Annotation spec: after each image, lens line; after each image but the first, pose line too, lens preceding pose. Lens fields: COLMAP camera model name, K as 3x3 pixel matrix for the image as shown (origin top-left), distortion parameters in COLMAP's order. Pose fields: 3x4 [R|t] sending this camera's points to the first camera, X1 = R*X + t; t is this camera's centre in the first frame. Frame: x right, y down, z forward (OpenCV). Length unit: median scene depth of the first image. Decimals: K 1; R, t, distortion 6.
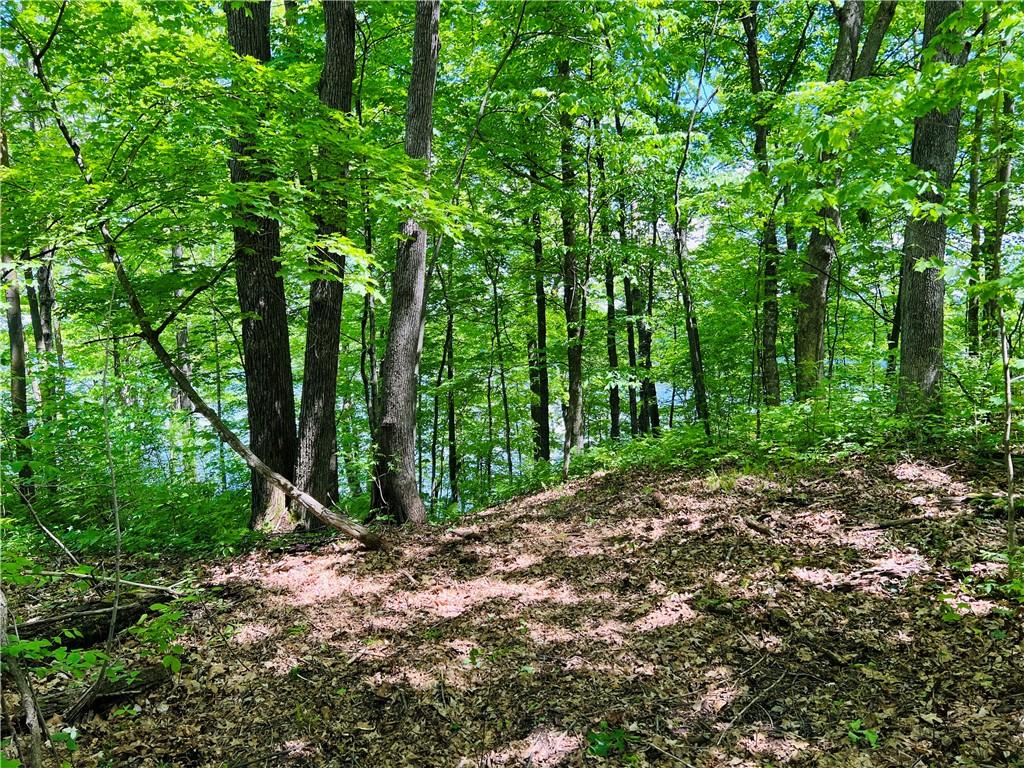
lens RADIAL K [[758.3, 0, 525.7], [0, 758.3, 369.5], [0, 0, 1]] dist [0.082125, -0.109330]
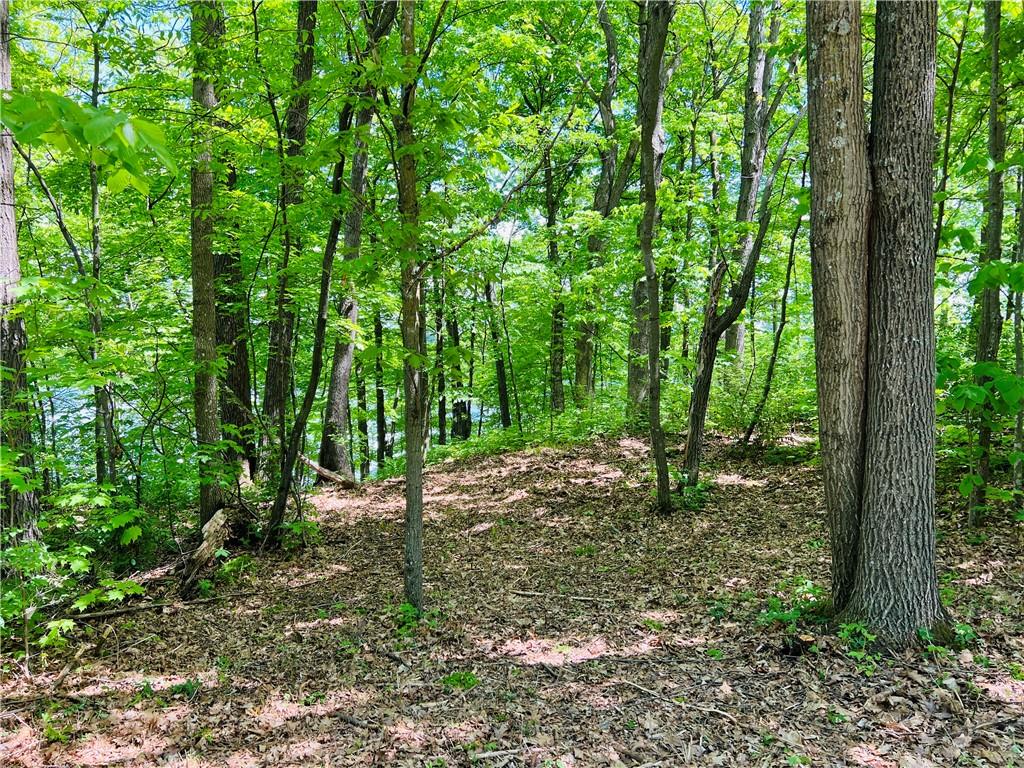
lens RADIAL K [[758.3, 0, 525.7], [0, 758.3, 369.5], [0, 0, 1]] dist [0.082125, -0.109330]
pose [[0.964099, 0.013146, 0.265218, -0.292966], [-0.006269, 0.999622, -0.026758, -0.000020], [-0.265470, 0.024135, 0.963817, -0.891899]]
